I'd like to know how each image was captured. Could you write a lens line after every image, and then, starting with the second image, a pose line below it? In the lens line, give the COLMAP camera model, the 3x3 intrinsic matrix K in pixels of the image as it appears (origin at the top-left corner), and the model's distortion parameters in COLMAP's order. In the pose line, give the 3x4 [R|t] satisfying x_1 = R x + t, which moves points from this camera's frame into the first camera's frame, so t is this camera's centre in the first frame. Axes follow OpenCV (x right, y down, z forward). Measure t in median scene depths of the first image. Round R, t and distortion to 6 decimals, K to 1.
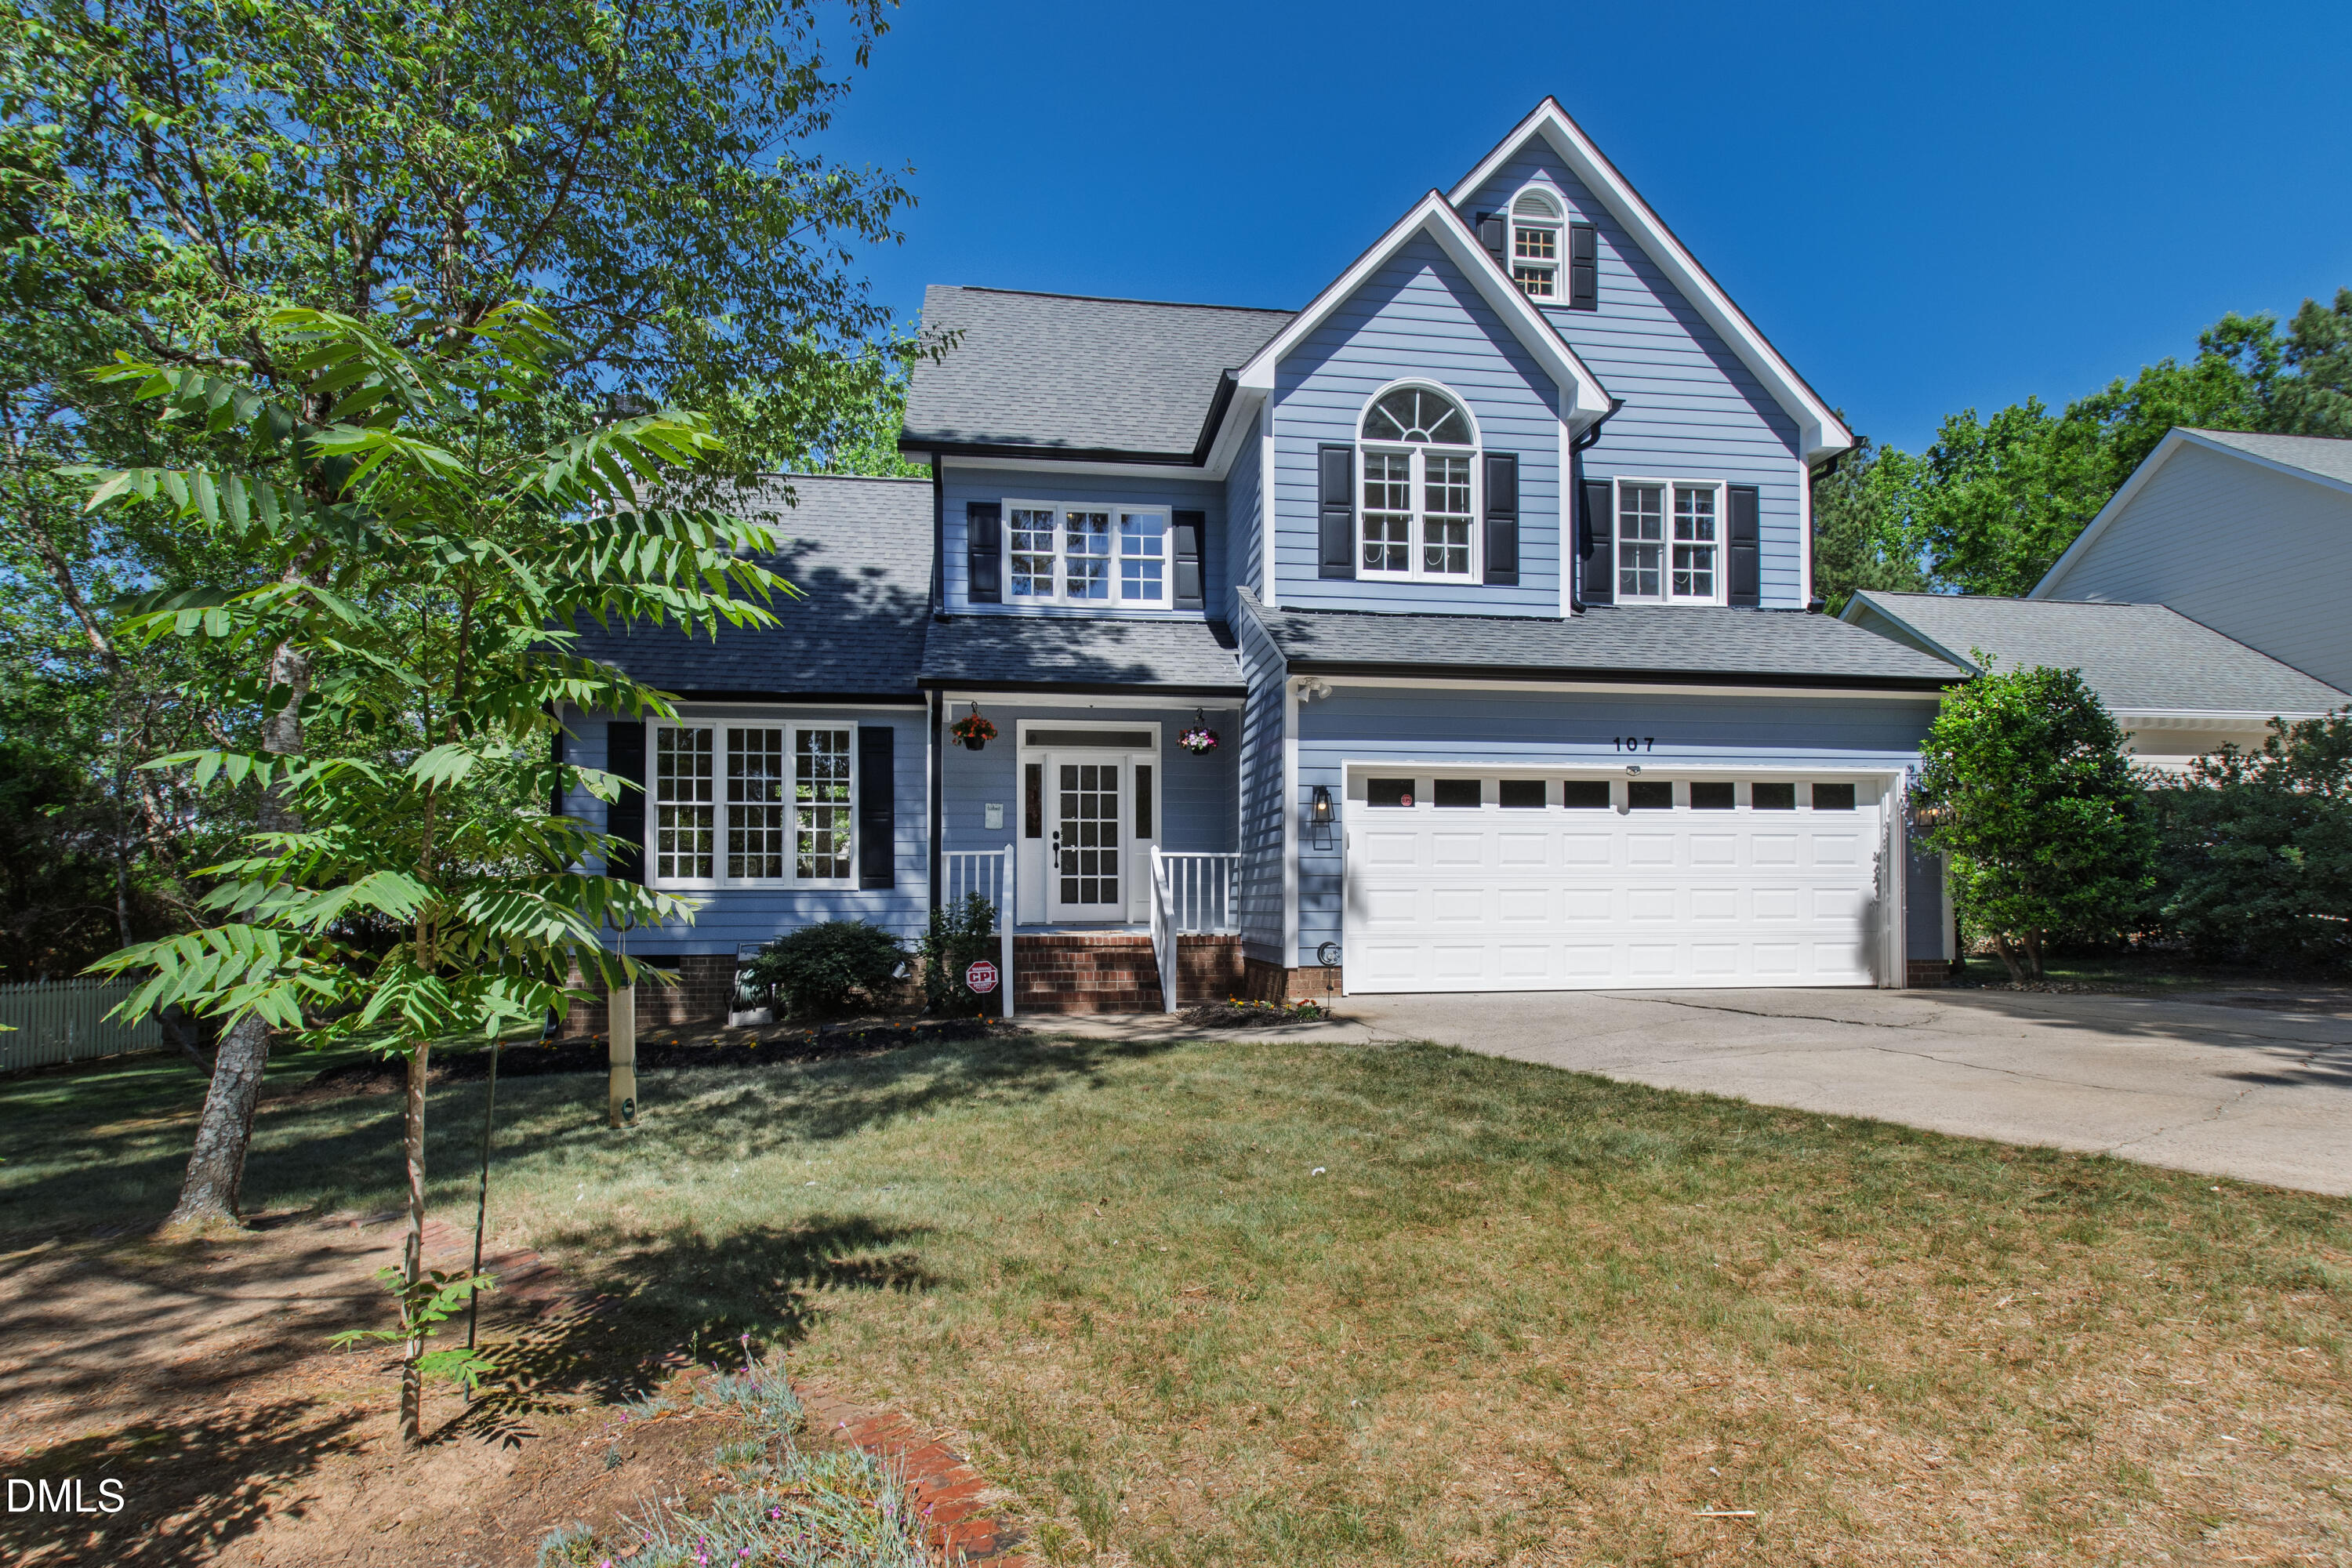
lens RADIAL K [[1025.6, 0, 1088.4], [0, 1025.6, 791.0], [0, 0, 1]] dist [-0.000800, -0.000287]
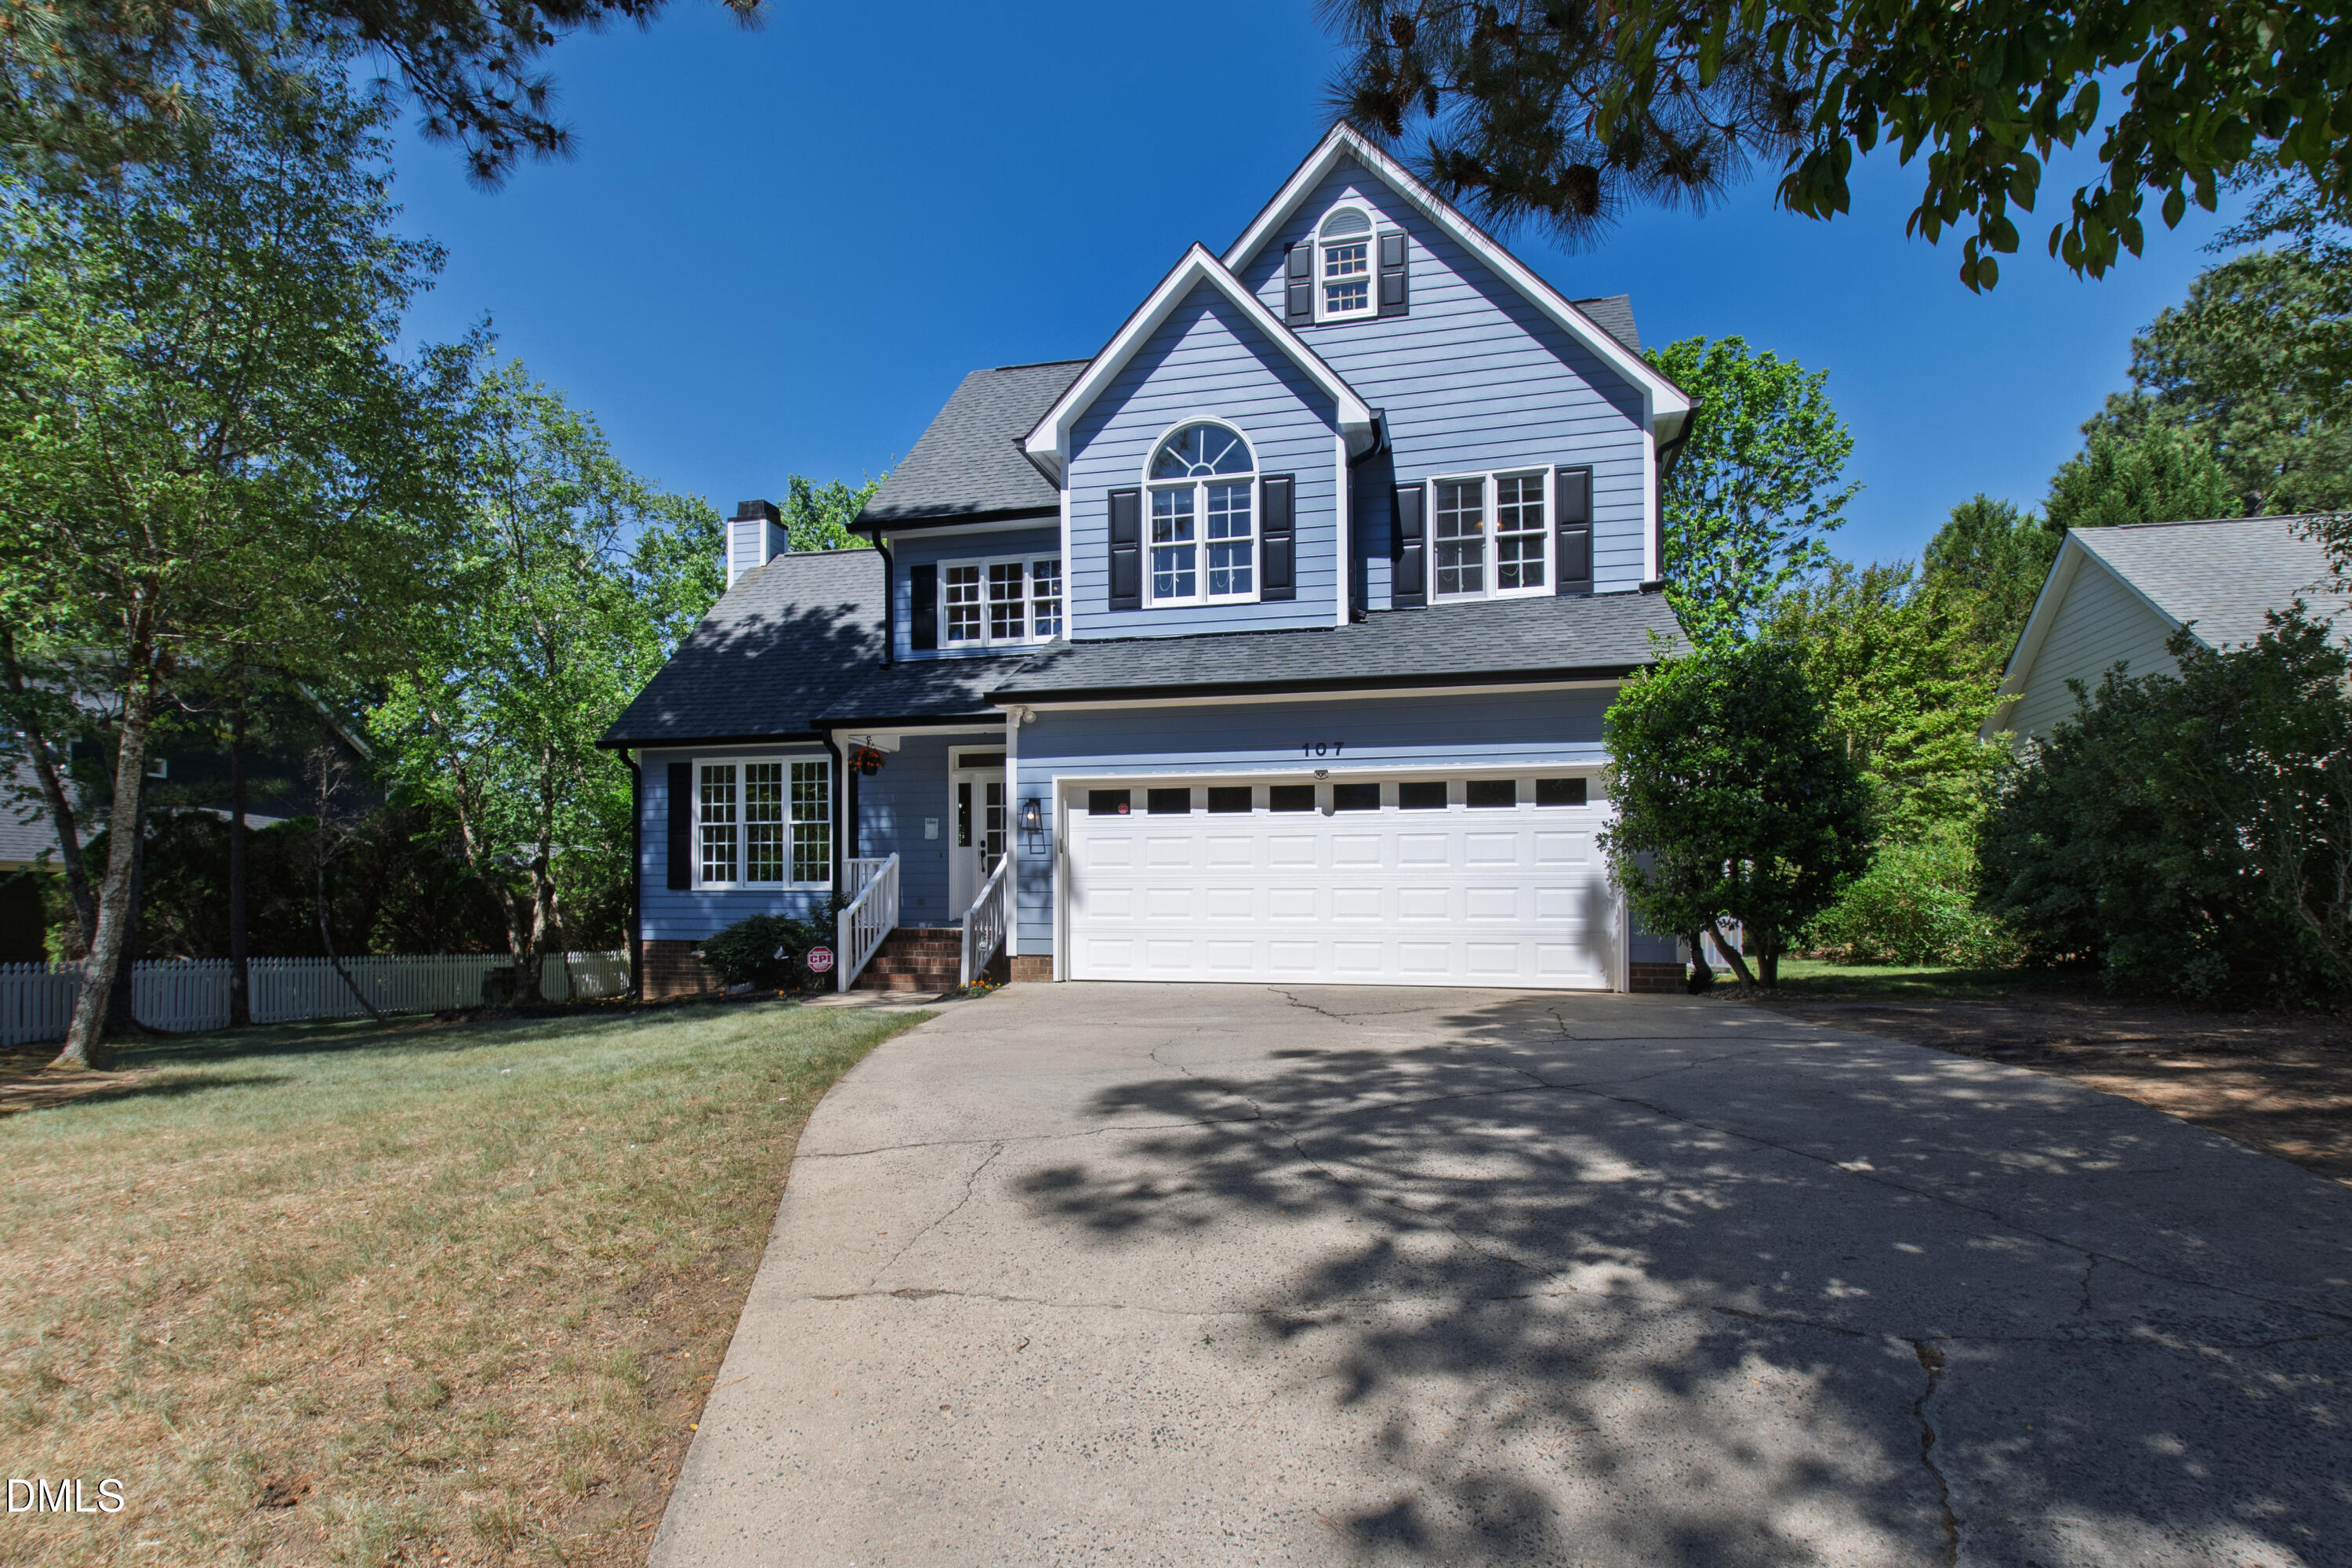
lens RADIAL K [[1039.3, 0, 1180.9], [0, 1039.3, 795.1], [0, 0, 1]] dist [0.001336, -0.000121]
pose [[0.940143, -0.031639, -0.339309, 0.656700], [0.030162, 0.999499, -0.009628, 0.006434], [0.339443, -0.001182, 0.940626, -0.038453]]
